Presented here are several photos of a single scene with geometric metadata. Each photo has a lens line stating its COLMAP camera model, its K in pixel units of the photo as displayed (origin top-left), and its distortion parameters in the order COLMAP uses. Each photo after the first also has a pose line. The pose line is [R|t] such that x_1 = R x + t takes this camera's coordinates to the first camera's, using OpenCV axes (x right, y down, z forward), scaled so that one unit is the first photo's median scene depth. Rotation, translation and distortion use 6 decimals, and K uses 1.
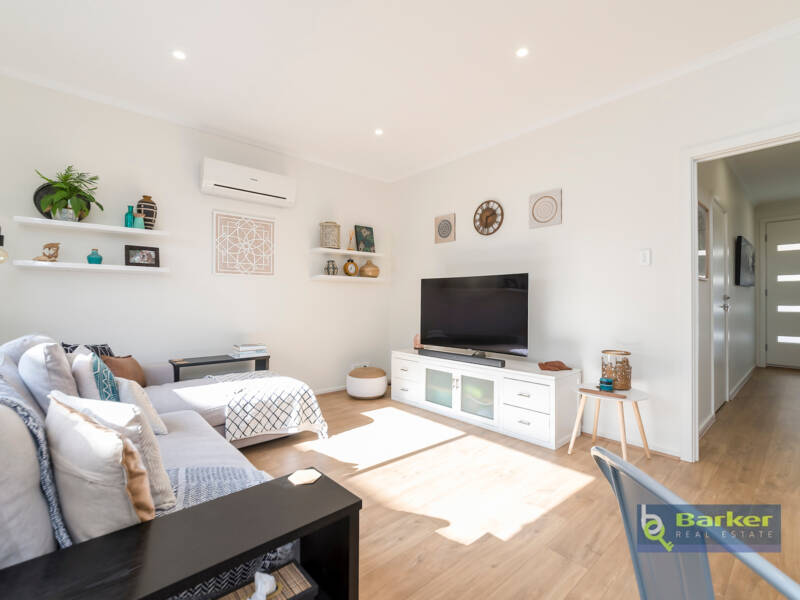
lens RADIAL K [[369.1, 0, 404.0], [0, 369.1, 296.6], [0, 0, 1]] dist [-0.017651, 0.000242]
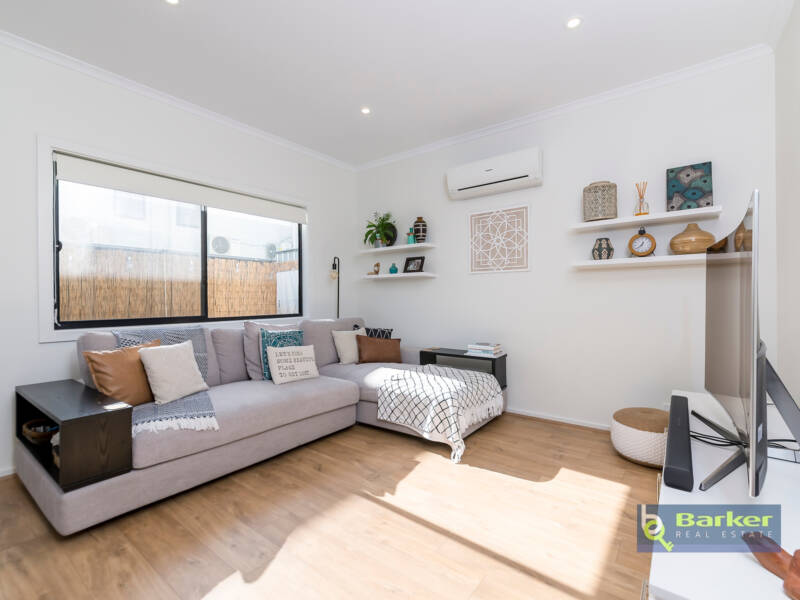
lens RADIAL K [[369.1, 0, 404.0], [0, 369.1, 296.6], [0, 0, 1]] dist [-0.017651, 0.000242]
pose [[0.171969, -0.008233, -0.985068, 0.601770], [0.019417, 0.999799, -0.004967, 0.010501], [0.984911, -0.018273, 0.172094, 0.759326]]
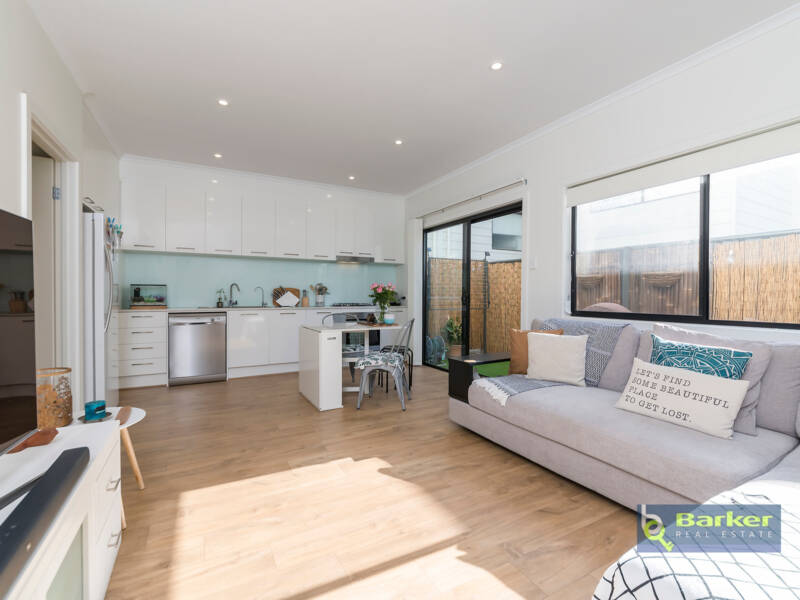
lens RADIAL K [[369.1, 0, 404.0], [0, 369.1, 296.6], [0, 0, 1]] dist [-0.017651, 0.000242]
pose [[-0.974168, -0.015853, 0.225268, -0.148929], [-0.015727, 0.999874, 0.002356, 0.014475], [-0.225277, -0.001247, -0.974294, 1.393063]]
